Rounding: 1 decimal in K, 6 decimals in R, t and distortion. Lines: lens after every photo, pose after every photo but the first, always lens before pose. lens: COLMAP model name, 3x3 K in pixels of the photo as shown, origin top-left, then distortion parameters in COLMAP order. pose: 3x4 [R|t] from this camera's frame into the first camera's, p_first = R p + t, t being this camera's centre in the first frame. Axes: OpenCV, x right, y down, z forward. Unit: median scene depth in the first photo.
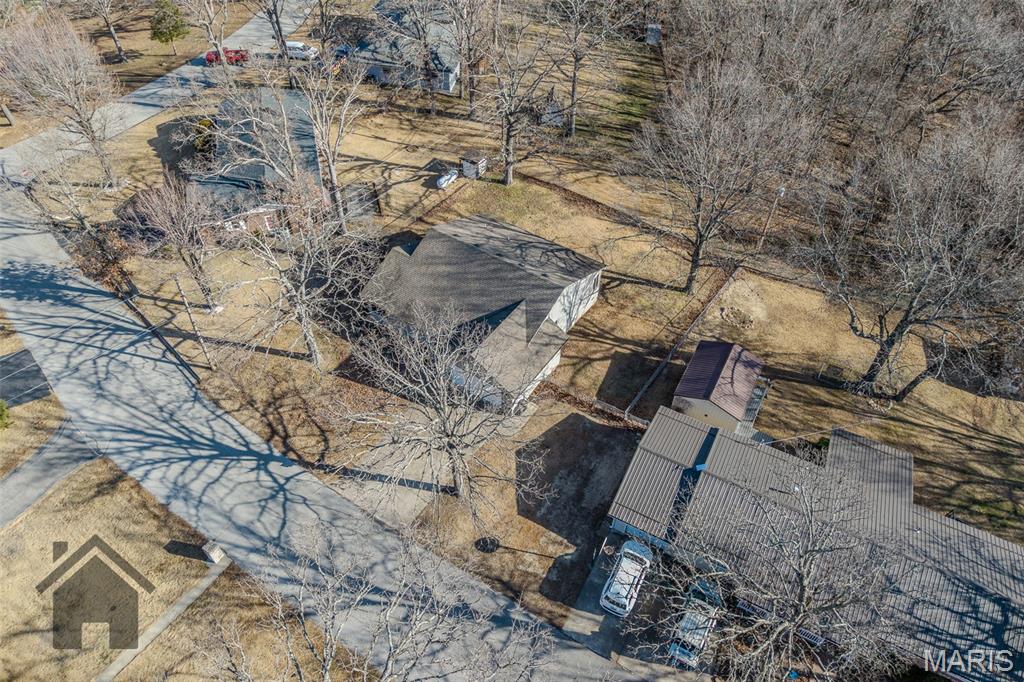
lens RADIAL K [[685.6, 0, 514.2], [0, 685.6, 345.1], [0, 0, 1]] dist [0.017274, -0.018555]
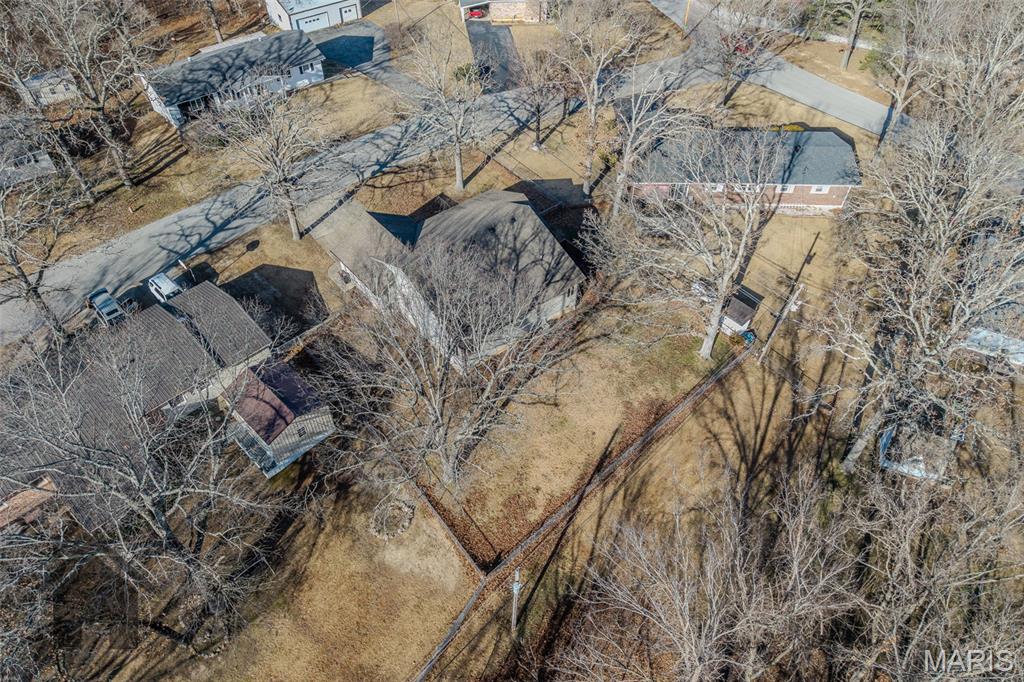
lens RADIAL K [[685.6, 0, 514.2], [0, 685.6, 345.1], [0, 0, 1]] dist [0.017274, -0.018555]
pose [[-0.274873, 0.699594, -0.659555, 0.770672], [-0.713969, 0.310928, 0.627353, -0.799623], [0.643967, 0.643344, 0.414023, 0.751161]]
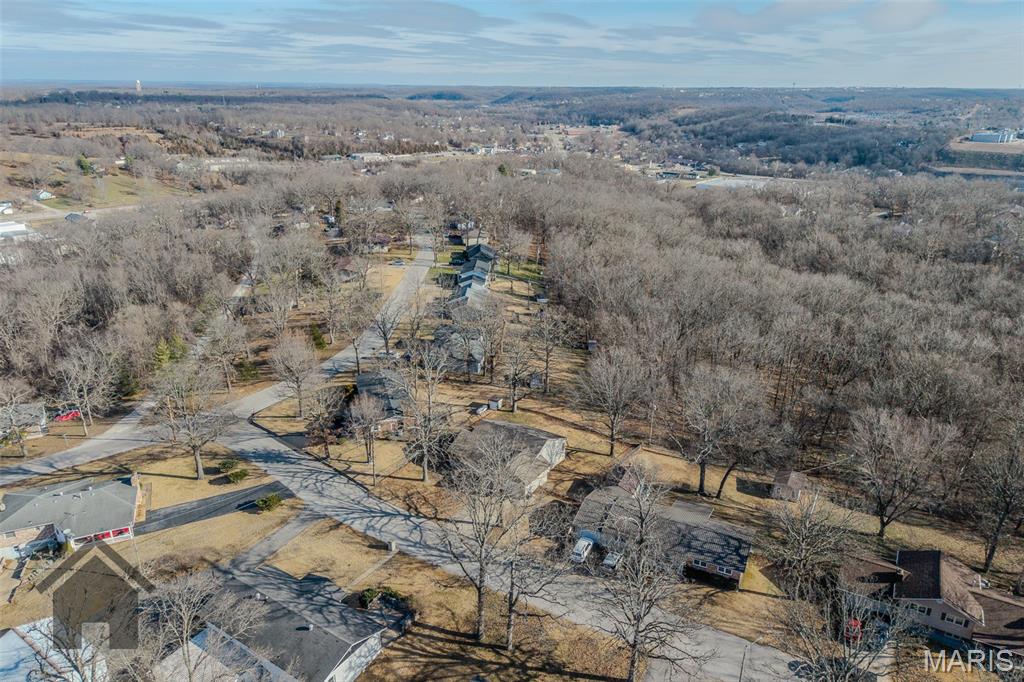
lens RADIAL K [[685.6, 0, 514.2], [0, 685.6, 345.1], [0, 0, 1]] dist [0.017274, -0.018555]
pose [[0.999296, -0.012188, 0.035481, -0.100410], [0.026725, 0.895003, -0.445259, 0.585235], [-0.026329, 0.445894, 0.894699, -1.010754]]
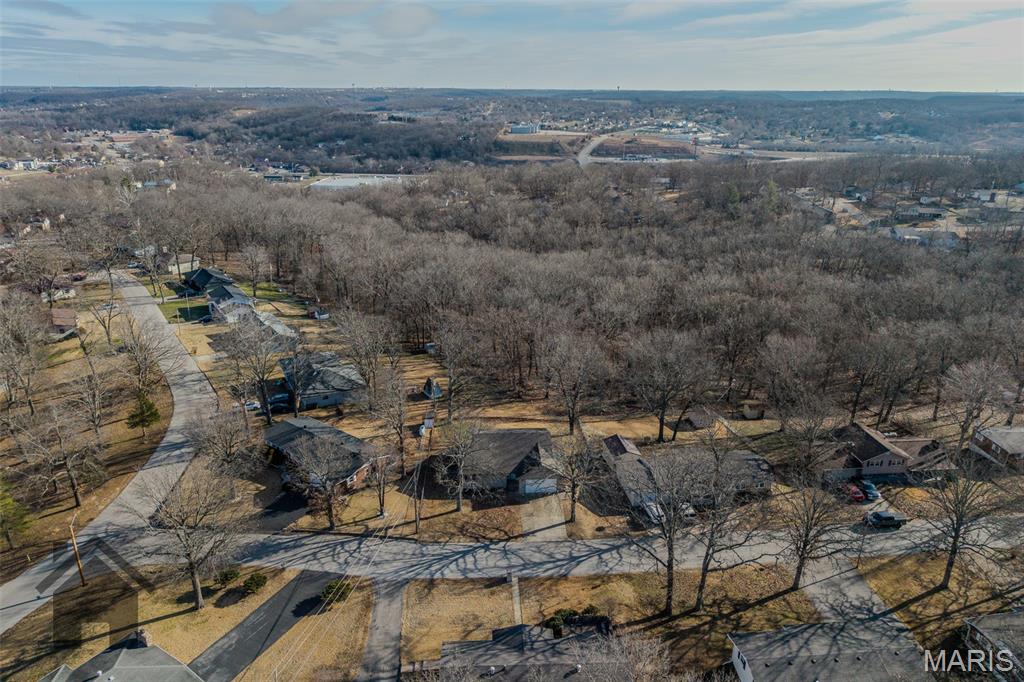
lens RADIAL K [[685.6, 0, 514.2], [0, 685.6, 345.1], [0, 0, 1]] dist [0.017274, -0.018555]
pose [[0.791758, -0.213261, 0.572397, -1.193112], [0.446280, 0.841792, -0.303677, 0.288569], [-0.417077, 0.495888, 0.761670, -0.744529]]
